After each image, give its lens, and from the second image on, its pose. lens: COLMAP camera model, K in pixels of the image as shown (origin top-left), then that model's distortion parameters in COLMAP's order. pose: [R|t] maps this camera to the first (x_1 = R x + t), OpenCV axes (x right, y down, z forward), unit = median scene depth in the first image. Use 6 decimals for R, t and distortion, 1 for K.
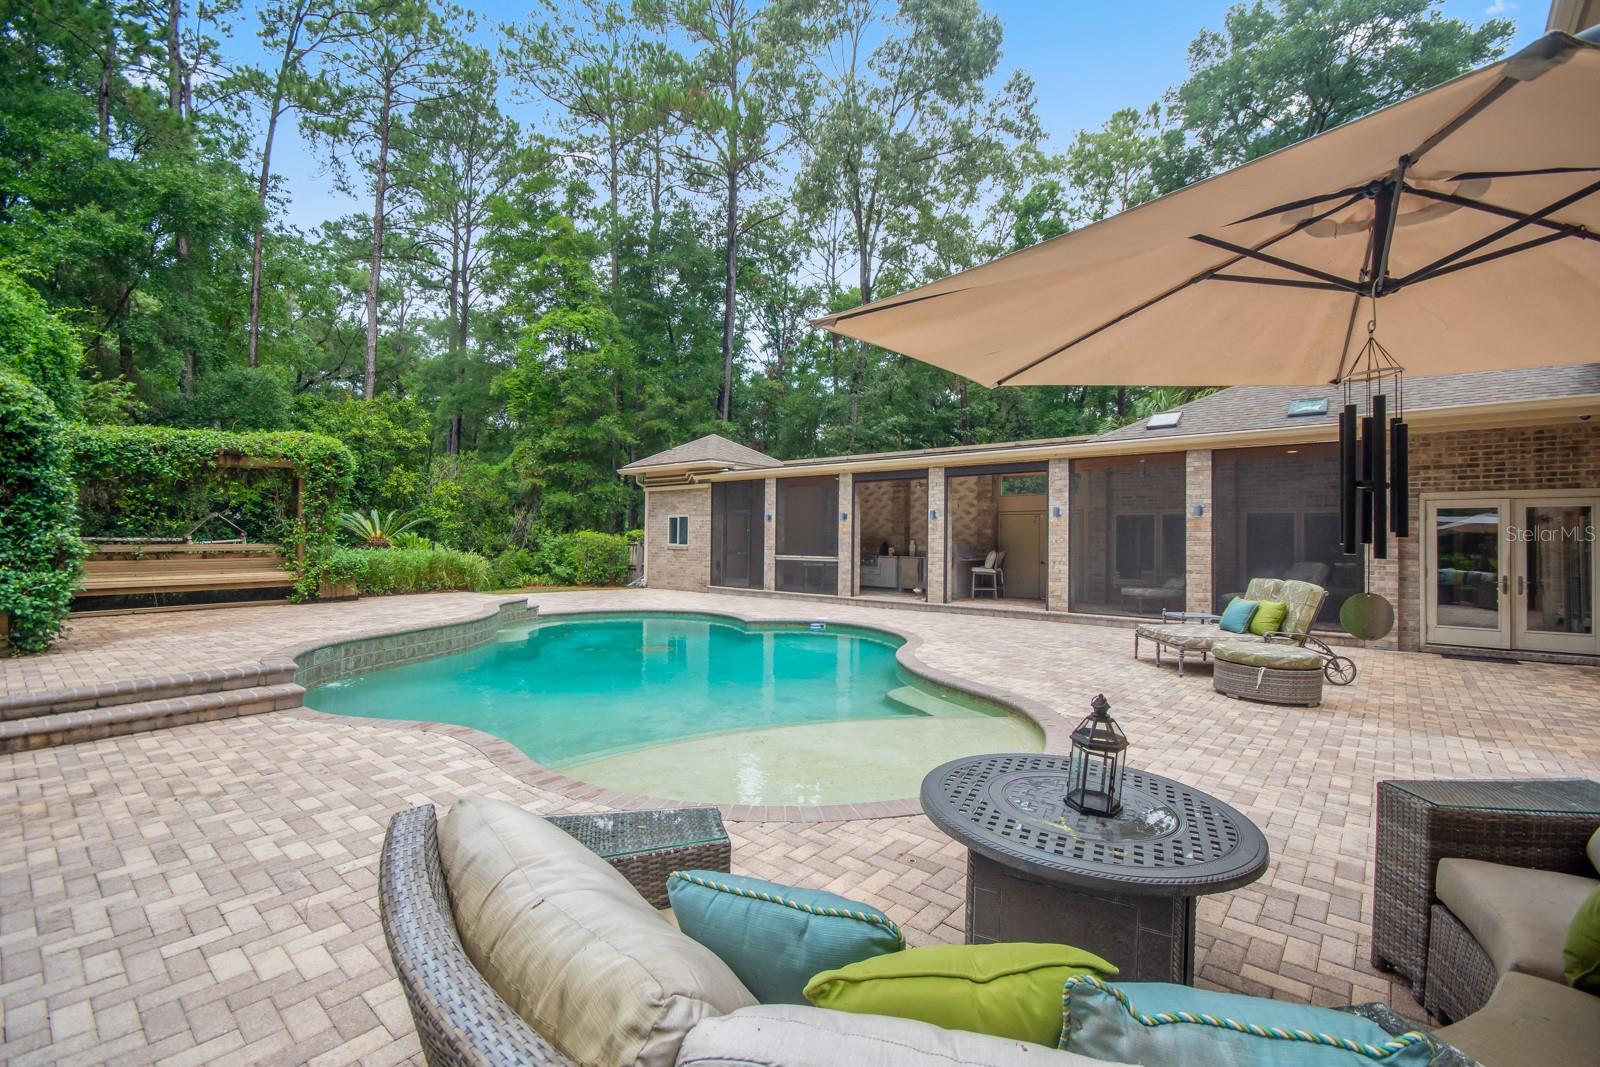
lens RADIAL K [[710.8, 0, 792.8], [0, 710.8, 531.0], [0, 0, 1]] dist [0.000389, -0.000767]
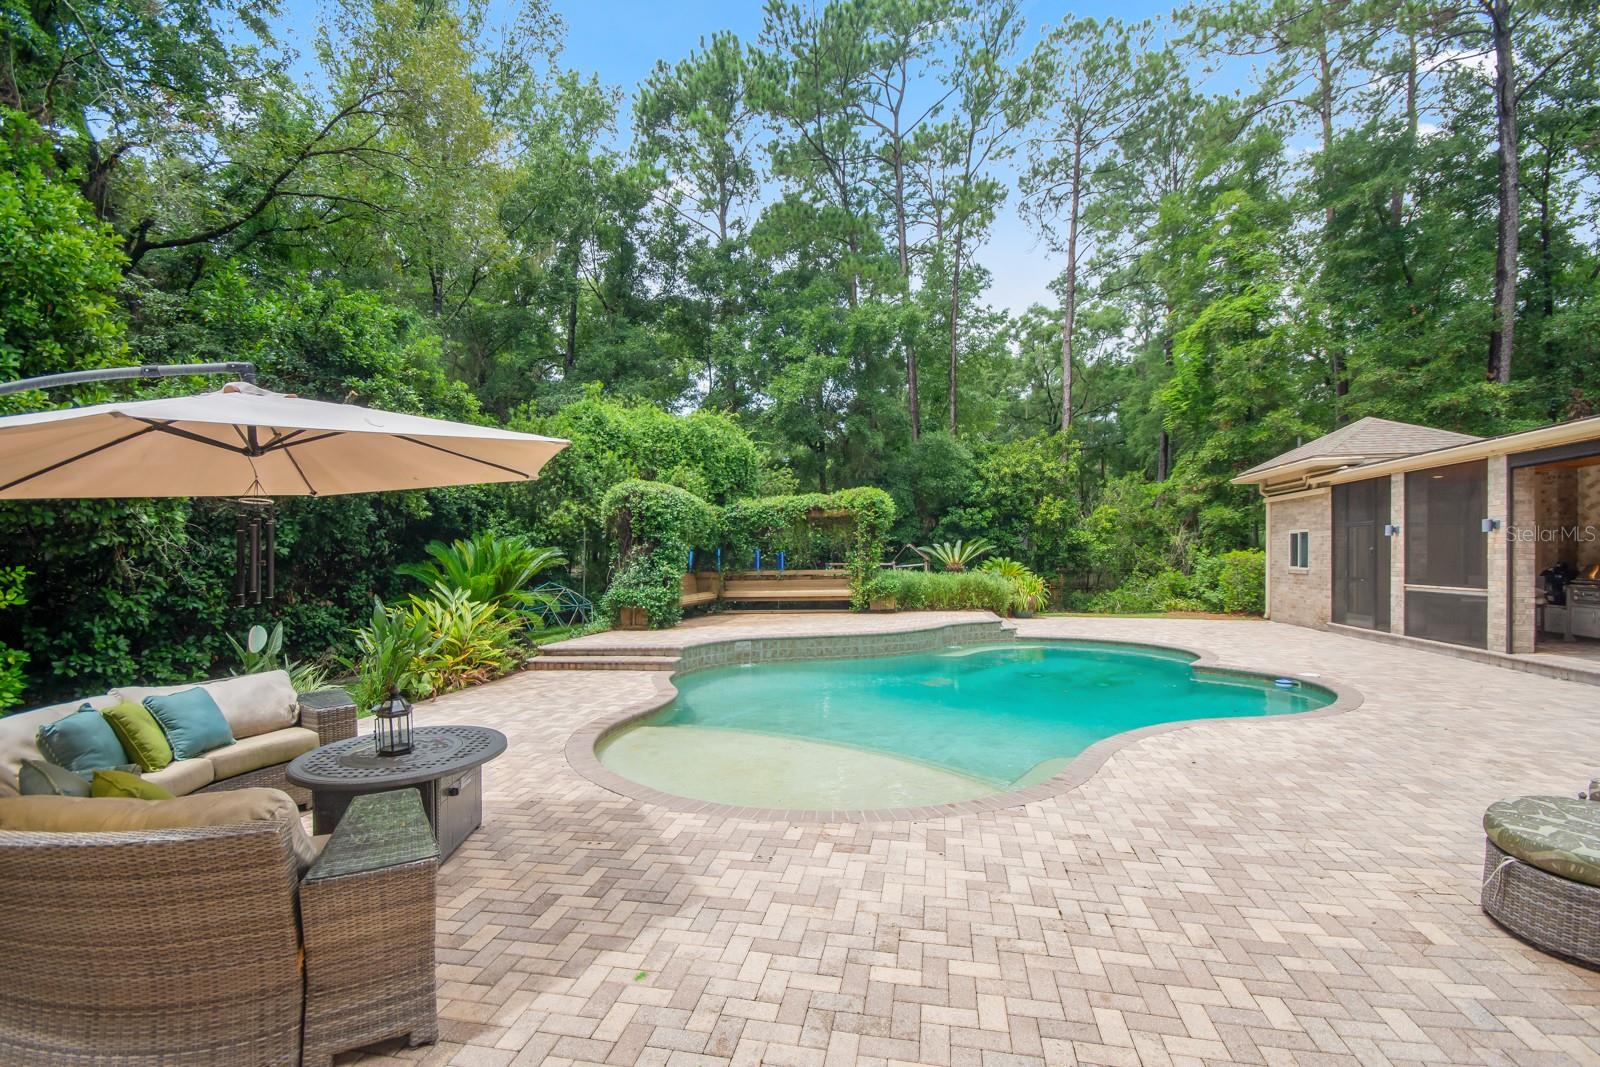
lens RADIAL K [[720.1, 0, 774.7], [0, 720.1, 538.9], [0, 0, 1]] dist [-0.001759, -0.000488]
pose [[0.477935, -0.034737, -0.877708, 0.274074], [0.022825, 0.999371, -0.027123, -0.004460], [0.878098, -0.007071, 0.478428, 0.115318]]
